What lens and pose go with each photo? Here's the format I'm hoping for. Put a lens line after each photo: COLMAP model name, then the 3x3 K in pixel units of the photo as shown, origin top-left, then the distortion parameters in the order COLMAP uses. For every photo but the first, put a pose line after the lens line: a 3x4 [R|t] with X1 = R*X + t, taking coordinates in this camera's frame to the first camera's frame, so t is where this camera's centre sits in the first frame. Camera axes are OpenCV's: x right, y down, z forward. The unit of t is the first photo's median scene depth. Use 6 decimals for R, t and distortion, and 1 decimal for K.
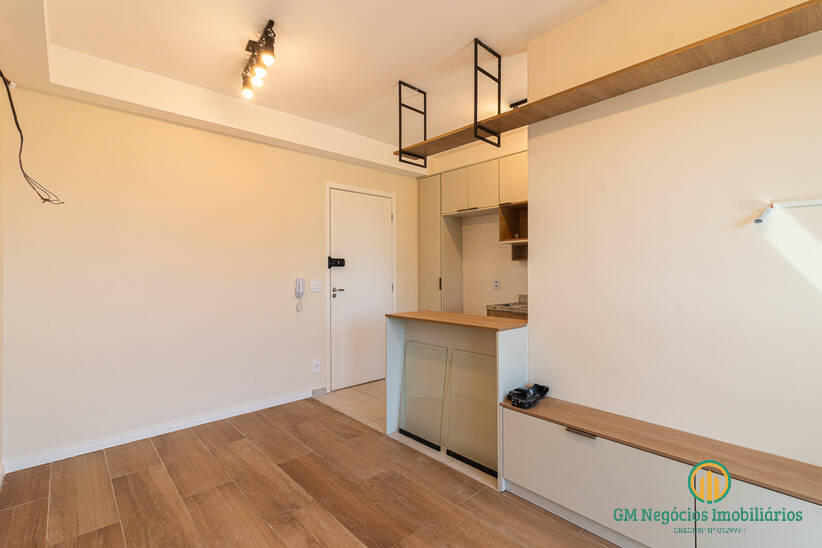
lens RADIAL K [[379.4, 0, 399.6], [0, 379.4, 265.2], [0, 0, 1]] dist [0.005400, -0.000025]
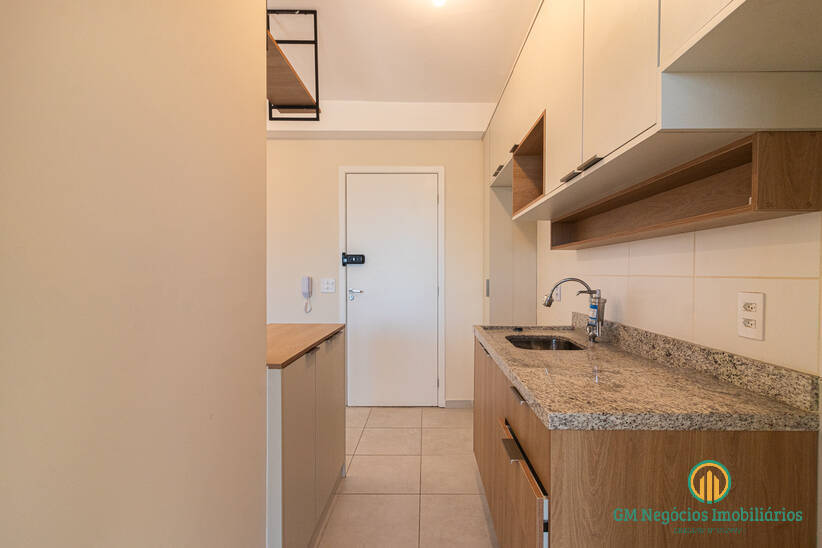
lens RADIAL K [[379.4, 0, 410.8], [0, 379.4, 277.3], [0, 0, 1]] dist [0.005400, -0.000025]
pose [[0.734044, 0.013467, -0.678968, 0.710014], [0.002859, 0.999733, 0.022920, 0.019788], [0.679096, -0.018765, 0.733810, 0.627250]]
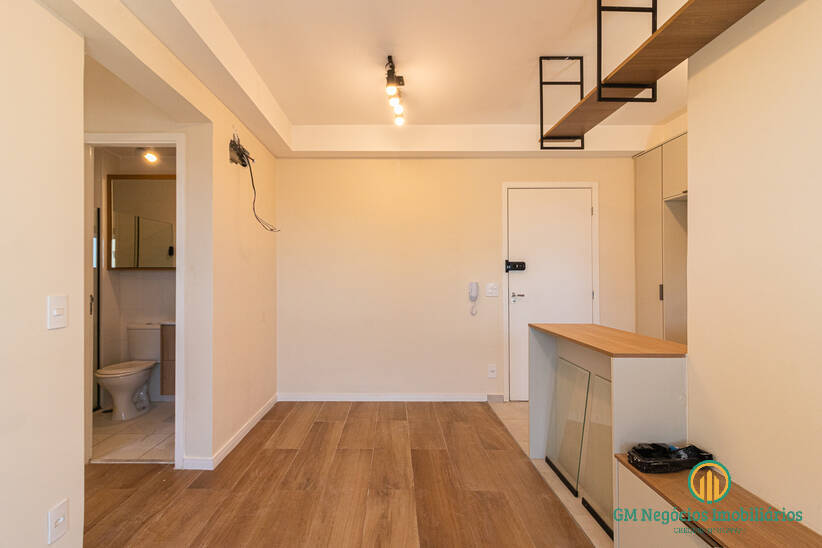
lens RADIAL K [[379.4, 0, 383.3], [0, 379.4, 270.8], [0, 0, 1]] dist [0.005400, -0.000025]
pose [[0.735635, -0.005858, -0.677352, 0.319935], [0.008431, 0.999964, 0.000508, 0.001320], [0.677325, -0.006085, 0.735658, 0.111202]]
